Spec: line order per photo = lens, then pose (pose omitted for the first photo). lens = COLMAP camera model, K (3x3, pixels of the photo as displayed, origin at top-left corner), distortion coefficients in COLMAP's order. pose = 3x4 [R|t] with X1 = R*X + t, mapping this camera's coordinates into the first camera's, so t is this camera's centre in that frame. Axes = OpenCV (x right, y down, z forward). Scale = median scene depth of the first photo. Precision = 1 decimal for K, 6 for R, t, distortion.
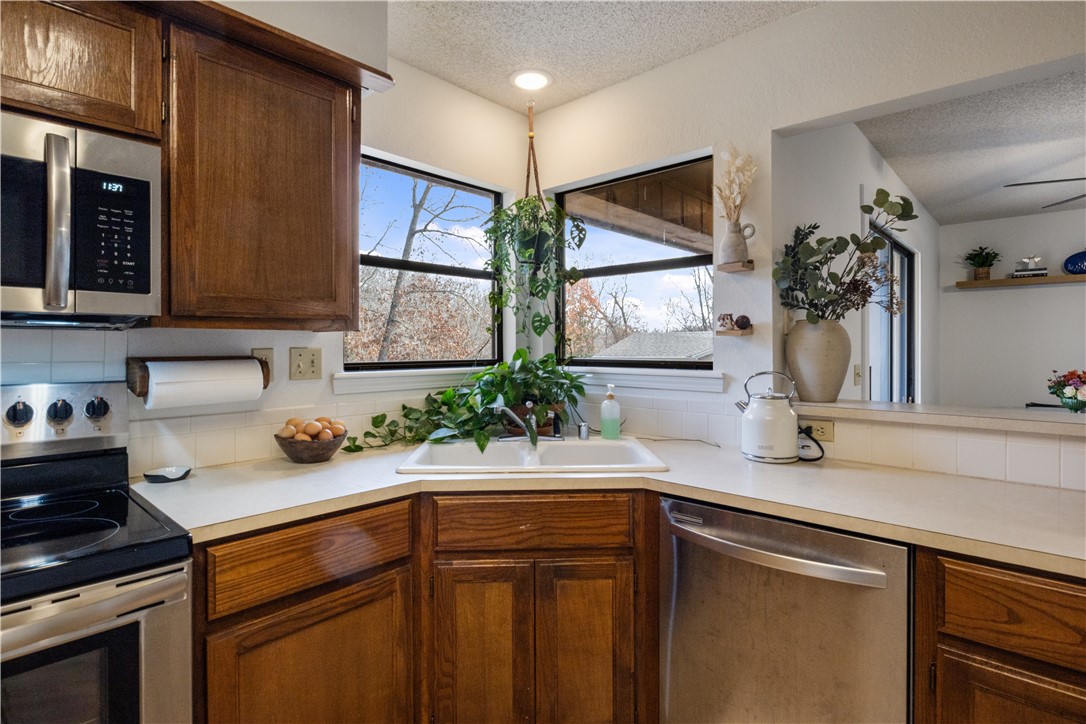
lens RADIAL K [[540.8, 0, 541.0], [0, 540.8, 344.7], [0, 0, 1]] dist [-0.004668, 0.001672]
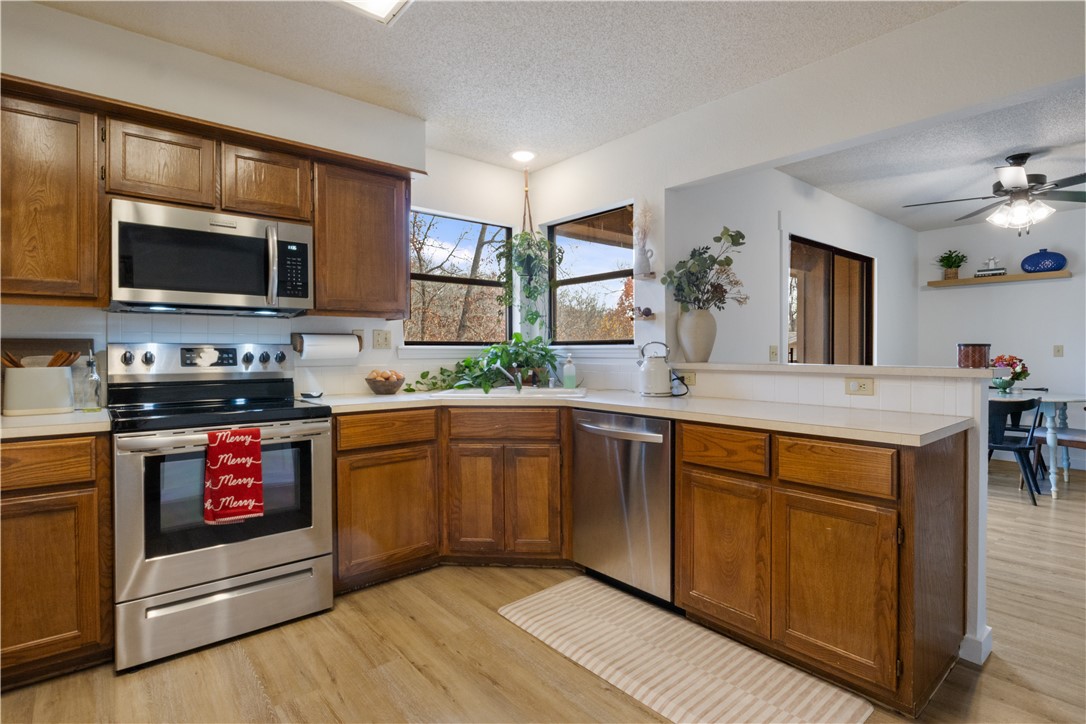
lens RADIAL K [[540.8, 0, 542.5], [0, 540.8, 358.4], [0, 0, 1]] dist [-0.004668, 0.001672]
pose [[0.991198, -0.000504, -0.132388, 0.345532], [0.002385, 0.999898, 0.014049, 0.086222], [0.132367, -0.014242, 0.991098, -0.737419]]
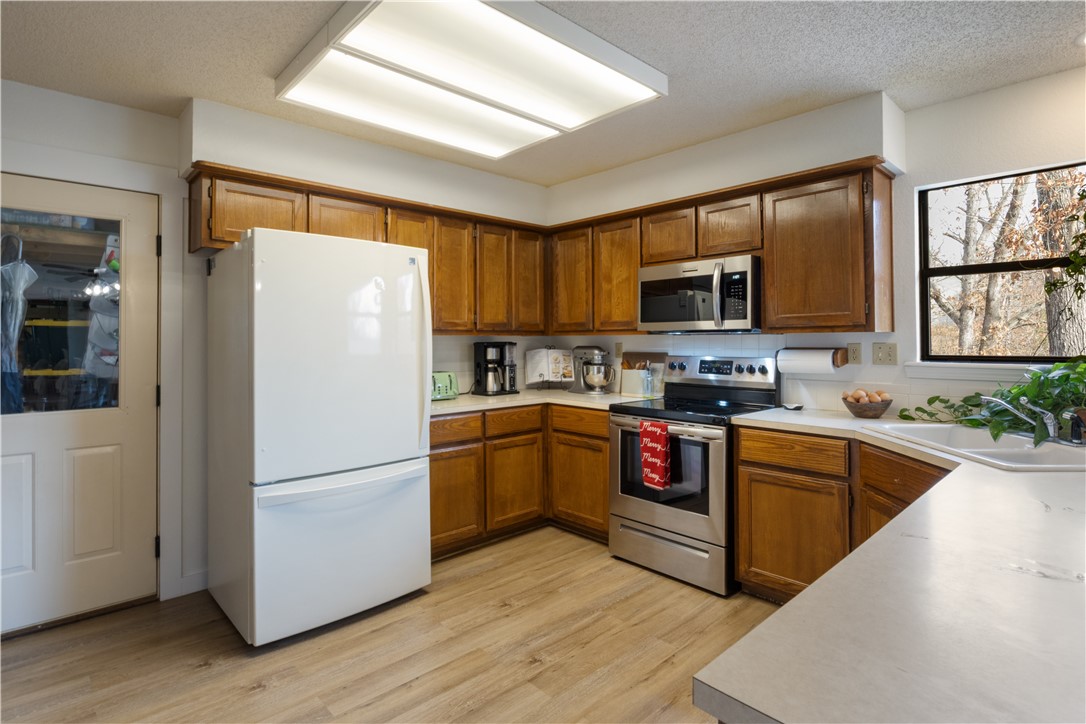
lens RADIAL K [[540.8, 0, 546.4], [0, 540.8, 338.4], [0, 0, 1]] dist [-0.004668, 0.001672]
pose [[-0.077908, -0.003365, -0.996955, 1.307425], [0.004256, 0.999984, -0.003708, -0.005322], [0.996951, -0.004532, -0.077892, 0.252163]]
